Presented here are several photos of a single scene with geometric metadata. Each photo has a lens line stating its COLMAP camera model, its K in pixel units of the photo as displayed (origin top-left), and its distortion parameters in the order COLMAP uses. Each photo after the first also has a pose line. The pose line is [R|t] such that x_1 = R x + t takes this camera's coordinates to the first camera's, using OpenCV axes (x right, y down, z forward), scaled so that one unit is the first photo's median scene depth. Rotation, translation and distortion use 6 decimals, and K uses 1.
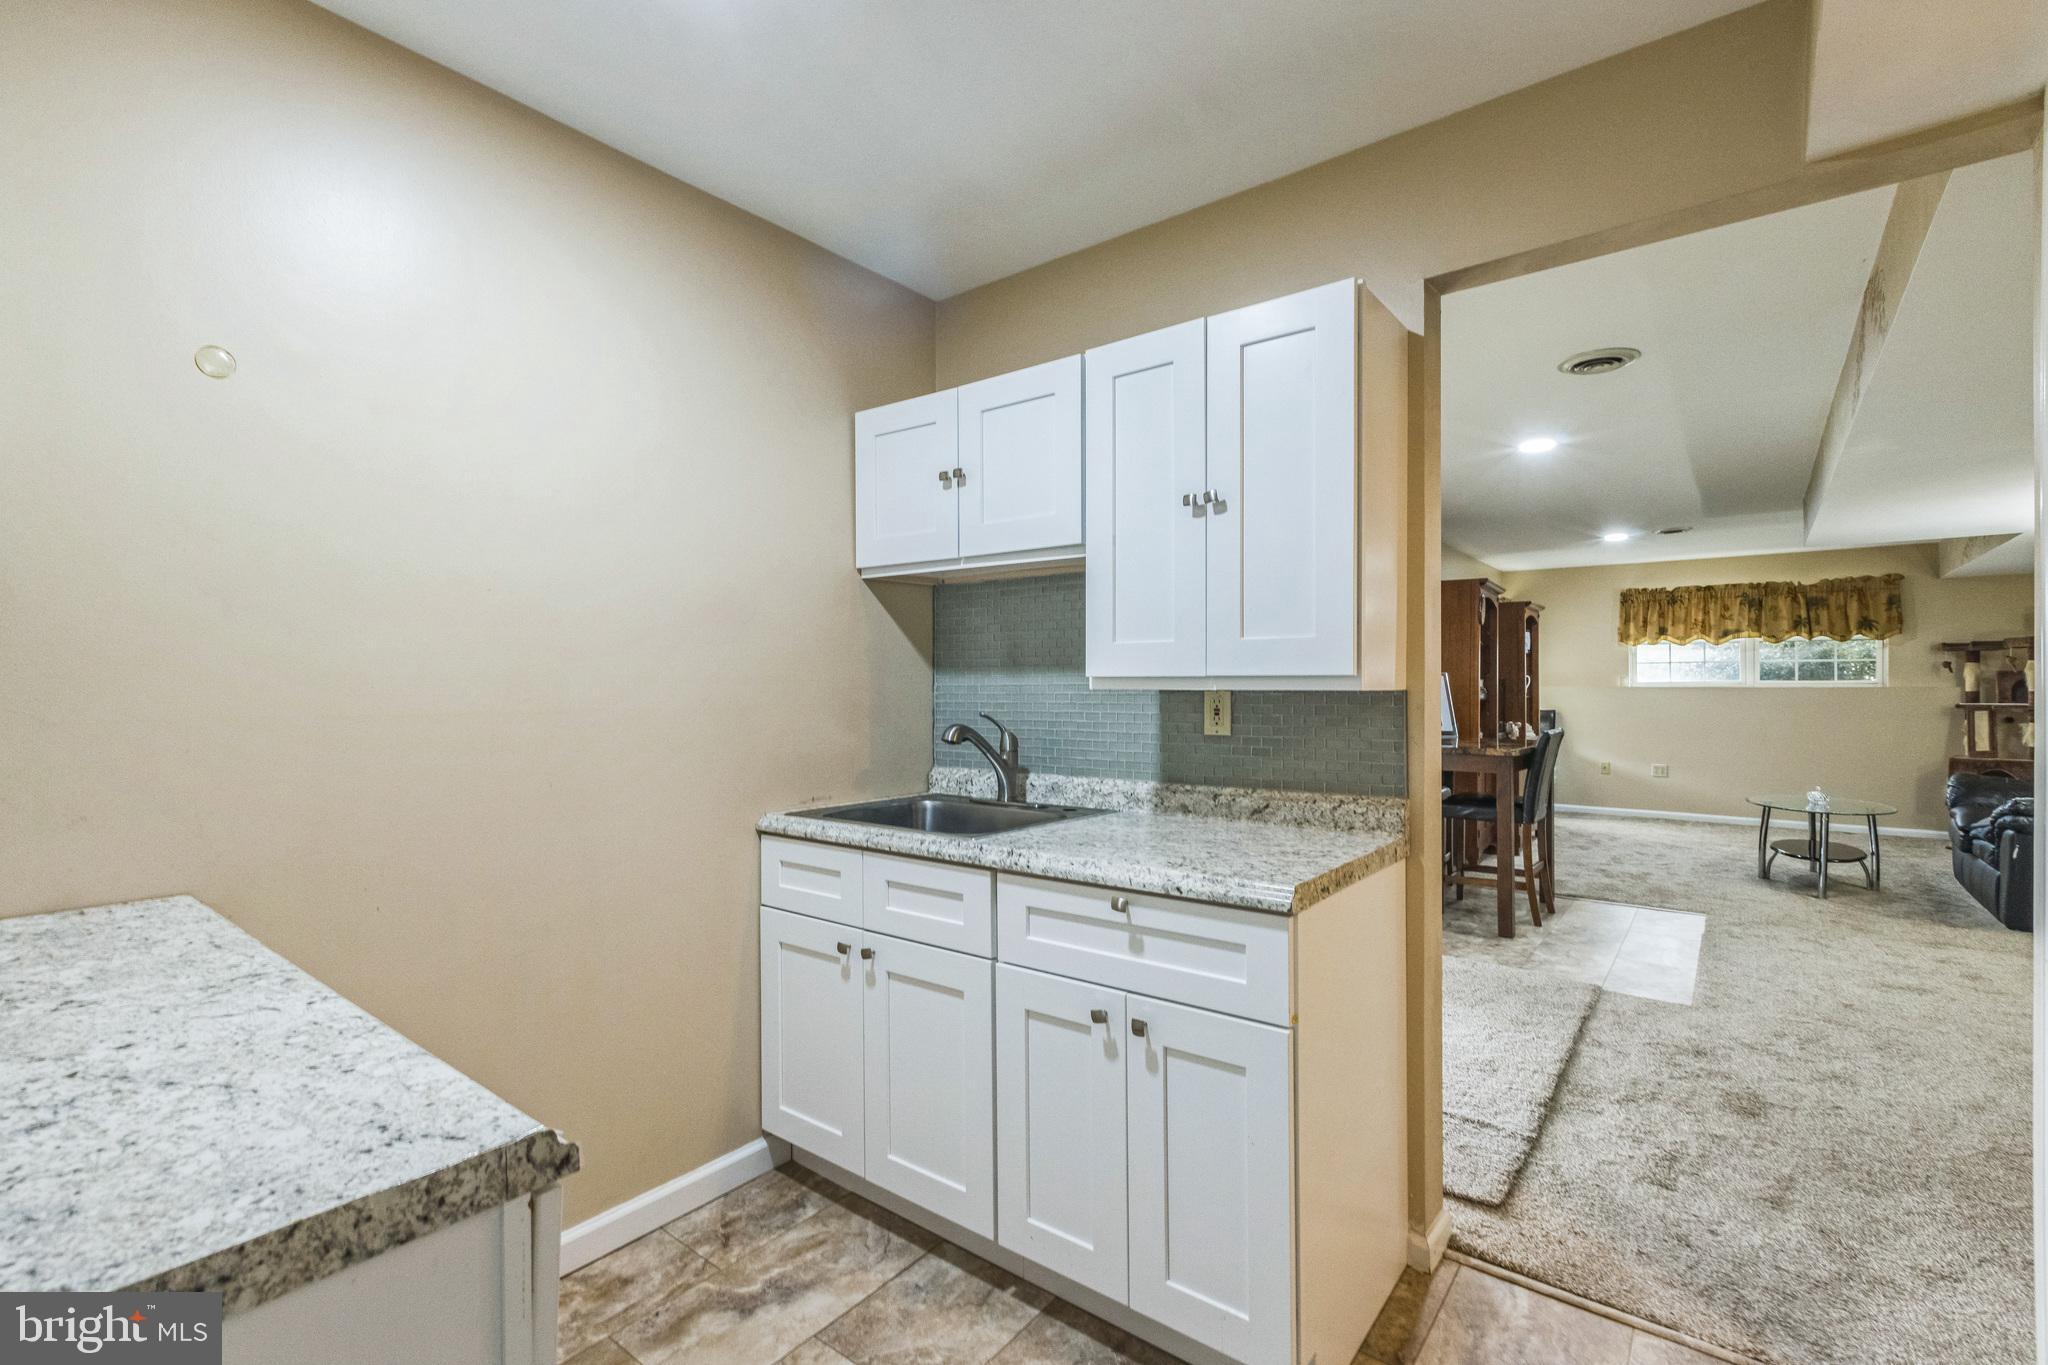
lens RADIAL K [[911.9, 0, 1030.2], [0, 911.9, 684.0], [0, 0, 1]] dist [0.004639, -0.000164]
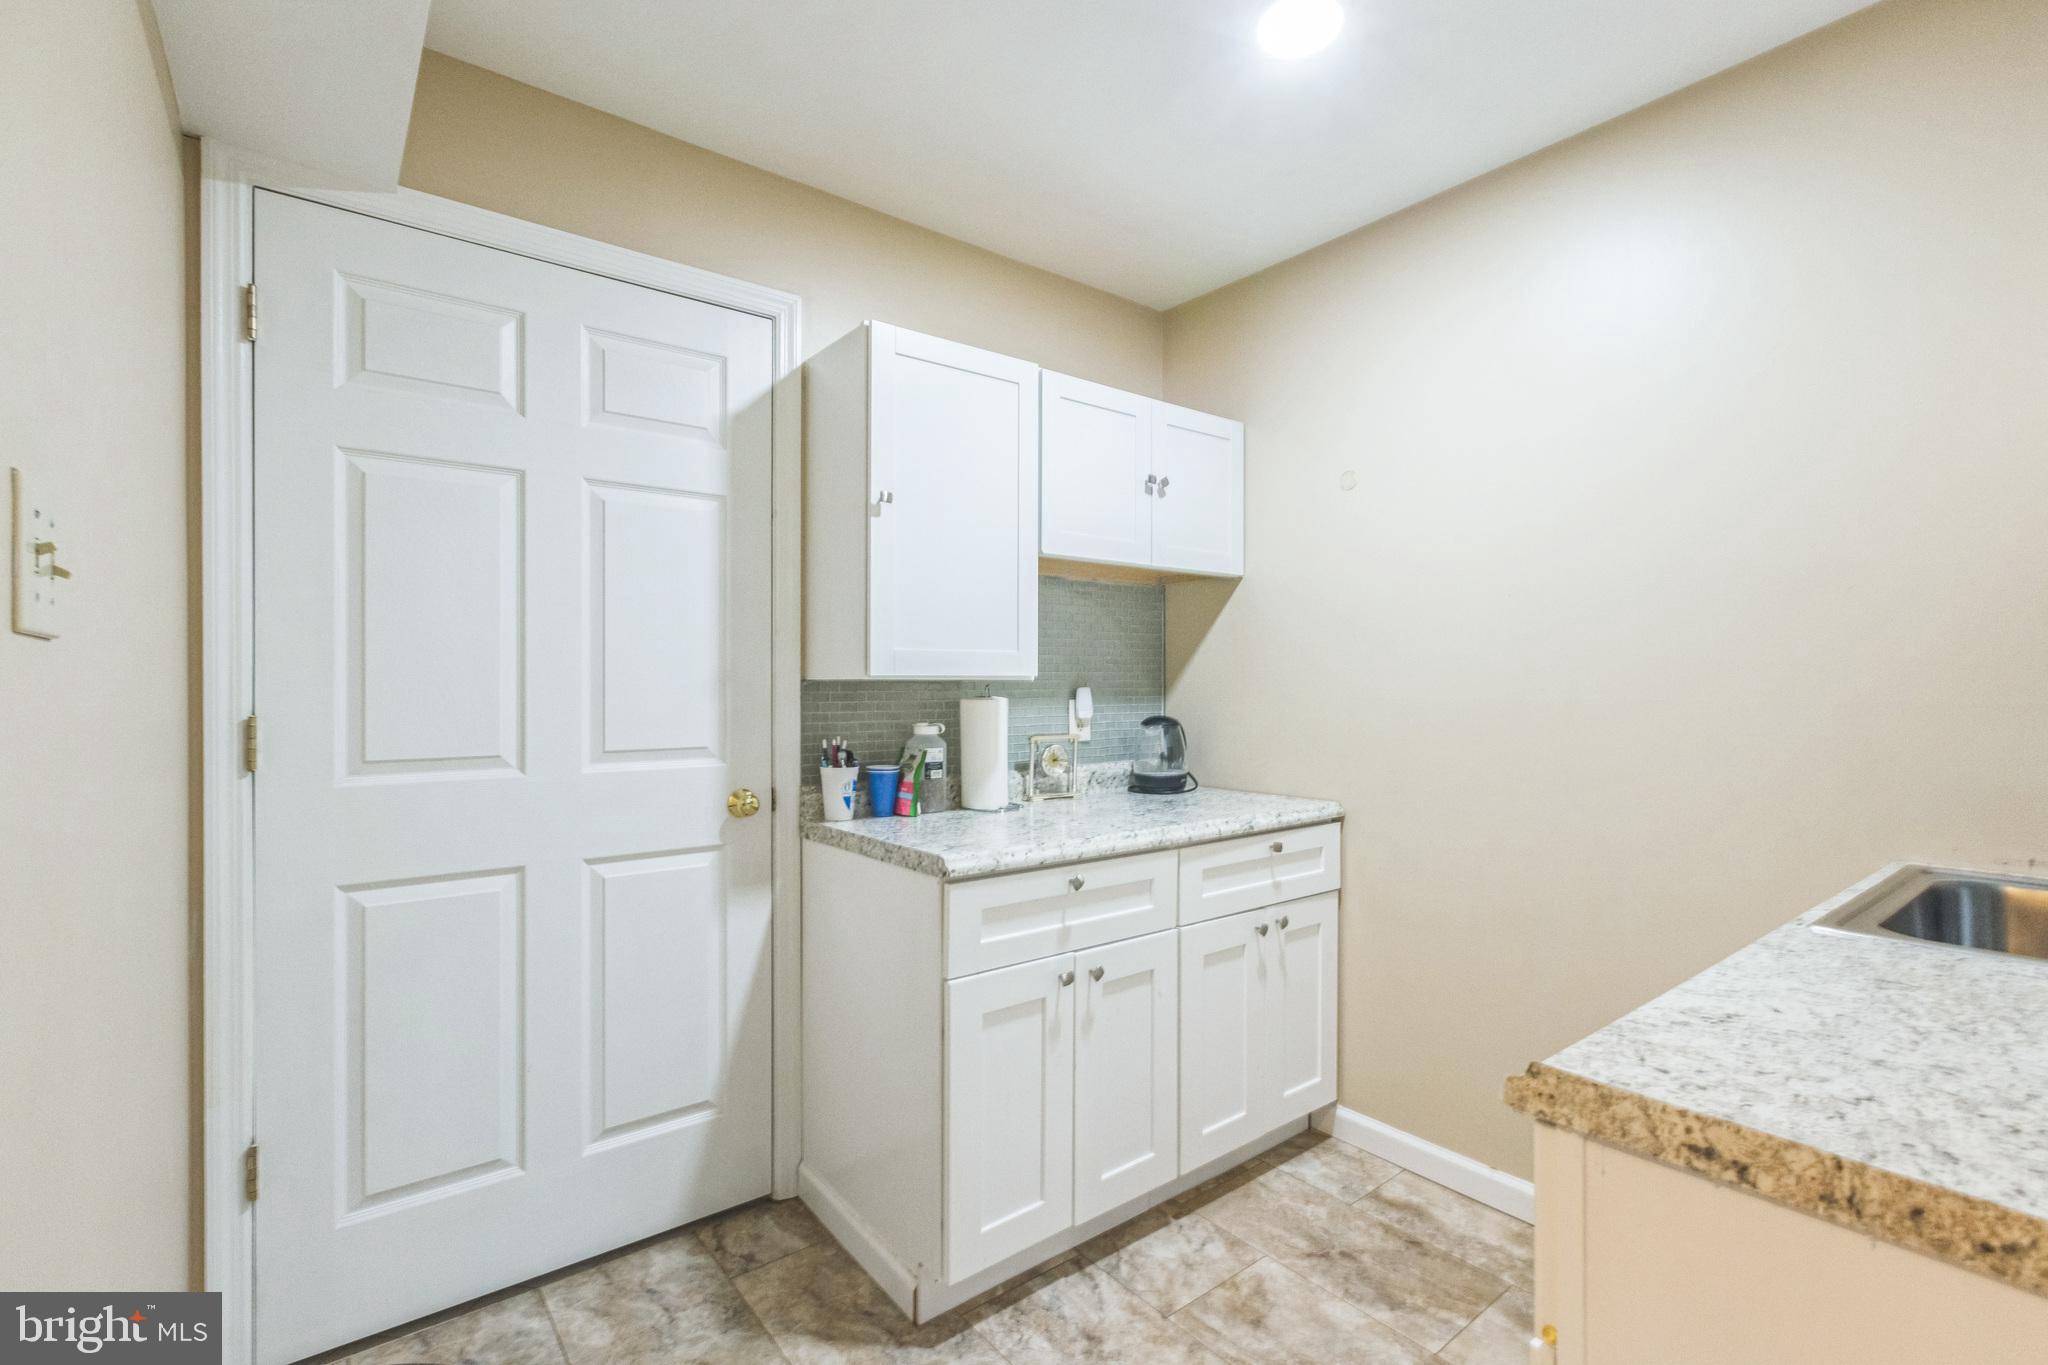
lens RADIAL K [[911.9, 0, 1030.2], [0, 911.9, 684.0], [0, 0, 1]] dist [0.004639, -0.000164]
pose [[0.244190, -0.000901, 0.969727, -0.695314], [-0.008016, 0.999964, 0.002947, 0.001925], [-0.969694, -0.008493, 0.244174, 0.539344]]
